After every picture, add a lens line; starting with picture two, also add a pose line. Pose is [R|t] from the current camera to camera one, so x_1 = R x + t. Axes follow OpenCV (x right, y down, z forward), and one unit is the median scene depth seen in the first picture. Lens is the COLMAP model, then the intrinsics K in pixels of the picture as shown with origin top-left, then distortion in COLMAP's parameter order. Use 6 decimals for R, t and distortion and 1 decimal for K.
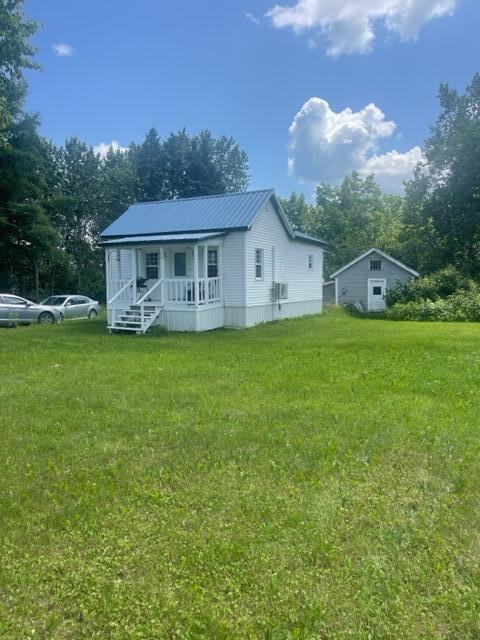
lens RADIAL K [[473.7, 0, 240.0], [0, 473.7, 320.0], [0, 0, 1]] dist [0.008896, 0.002426]
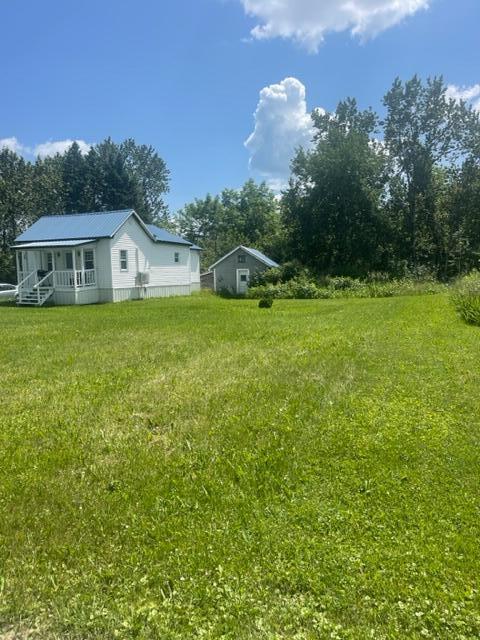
lens RADIAL K [[473.7, 0, 240.0], [0, 473.7, 320.0], [0, 0, 1]] dist [0.008896, 0.002426]
pose [[0.995896, -0.019581, 0.088357, 0.246100], [0.017753, 0.999613, 0.021426, 0.041215], [-0.088742, -0.019770, 0.995858, -0.482746]]
